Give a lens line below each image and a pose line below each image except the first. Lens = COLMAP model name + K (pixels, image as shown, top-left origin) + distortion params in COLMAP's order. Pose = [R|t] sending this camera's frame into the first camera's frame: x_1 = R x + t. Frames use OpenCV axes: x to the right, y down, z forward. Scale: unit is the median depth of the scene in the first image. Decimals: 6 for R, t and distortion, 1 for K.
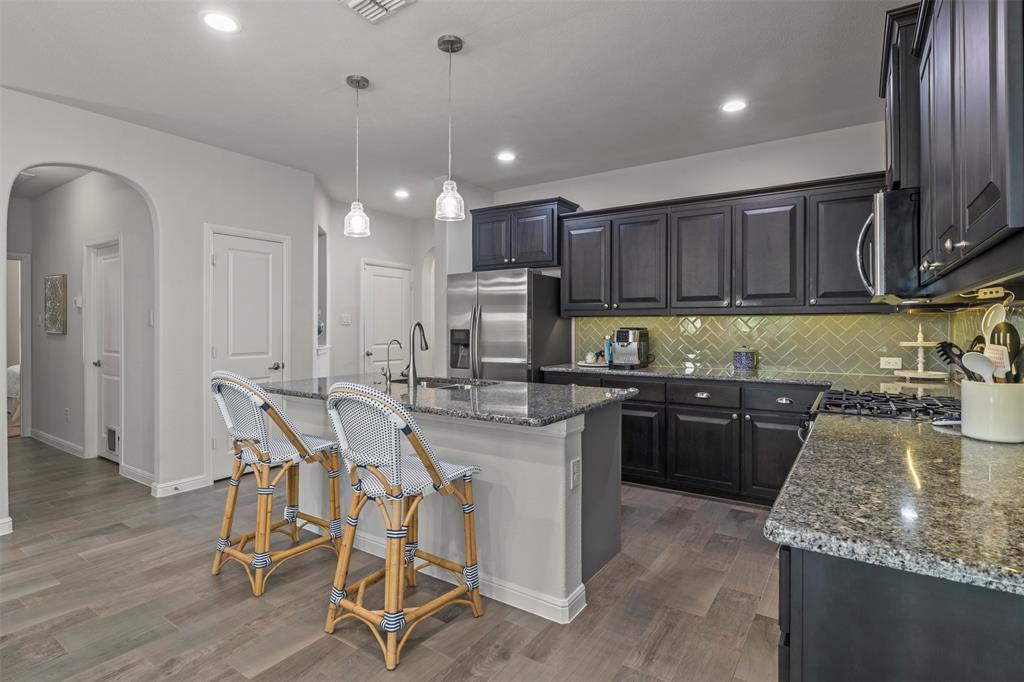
lens RADIAL K [[509.1, 0, 508.5], [0, 509.1, 323.5], [0, 0, 1]] dist [-0.007167, -0.001449]
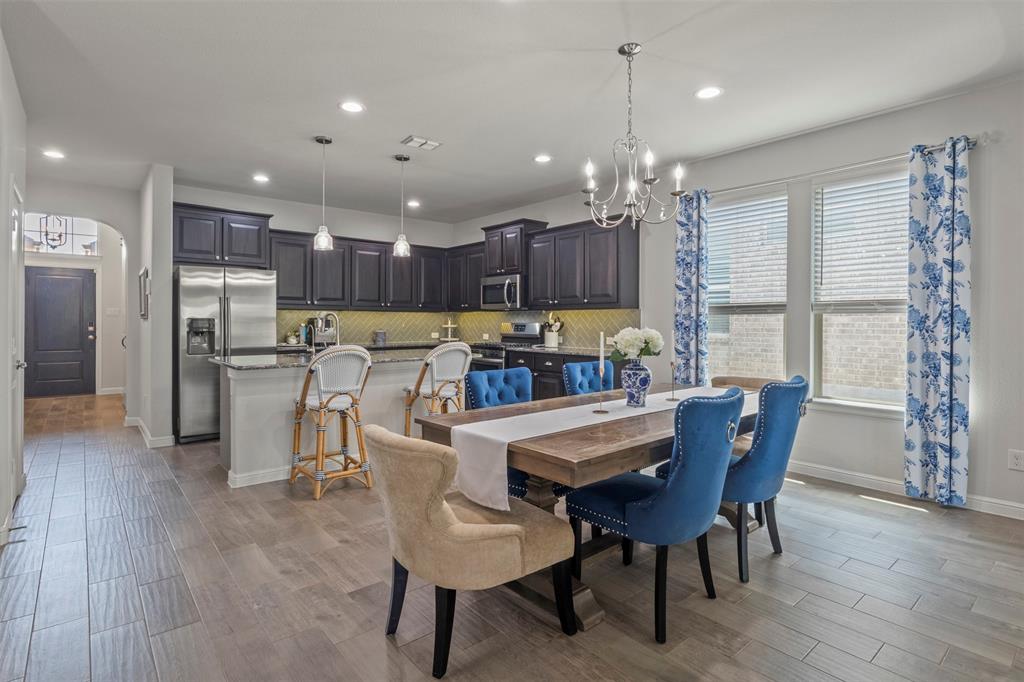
lens RADIAL K [[509.1, 0, 507.6], [0, 509.1, 325.0], [0, 0, 1]] dist [-0.007167, -0.001449]
pose [[0.275570, -0.005993, 0.961262, -1.198061], [-0.008877, 0.999922, 0.008779, 0.012768], [-0.961240, -0.010952, 0.275495, 0.106104]]
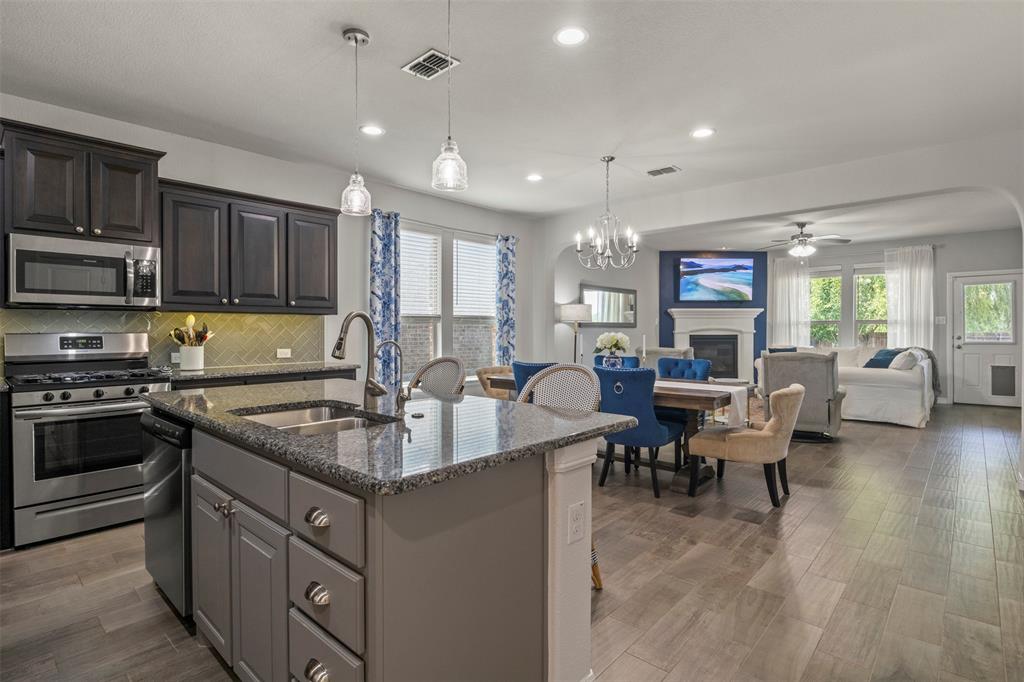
lens RADIAL K [[509.1, 0, 505.8], [0, 509.1, 332.0], [0, 0, 1]] dist [-0.007167, -0.001449]
pose [[-0.988605, 0.000914, 0.150531, -0.382386], [0.000962, 1.000000, 0.000245, 0.019535], [-0.150531, 0.000387, -0.988605, 1.346525]]
